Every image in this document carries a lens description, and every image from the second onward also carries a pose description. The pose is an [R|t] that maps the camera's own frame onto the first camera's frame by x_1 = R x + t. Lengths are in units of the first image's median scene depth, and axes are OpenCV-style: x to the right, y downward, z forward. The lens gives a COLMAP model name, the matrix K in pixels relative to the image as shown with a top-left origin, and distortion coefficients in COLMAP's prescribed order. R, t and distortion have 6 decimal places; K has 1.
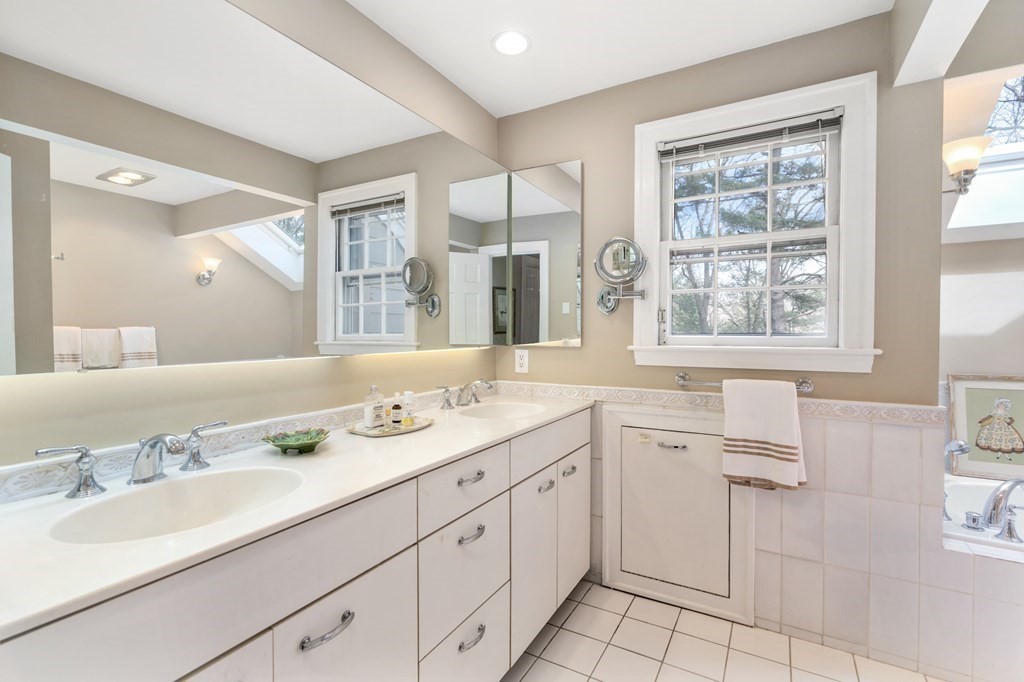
lens RADIAL K [[468.2, 0, 511.4], [0, 468.2, 337.9], [0, 0, 1]] dist [0.001130, 0.000895]
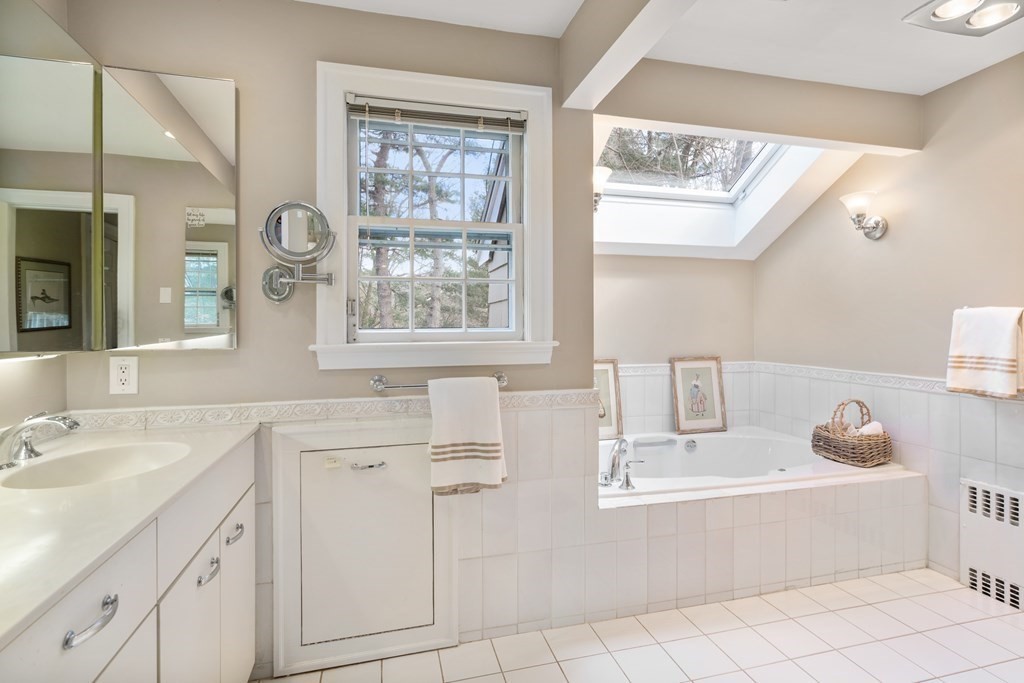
lens RADIAL K [[498.1, 0, 506.6], [0, 498.1, 326.6], [0, 0, 1]] dist [0.001631, 0.000243]
pose [[0.715958, -0.004655, 0.698128, -0.093337], [0.015695, 0.999832, -0.009429, -0.000878], [-0.697967, 0.017708, 0.715911, 0.205740]]
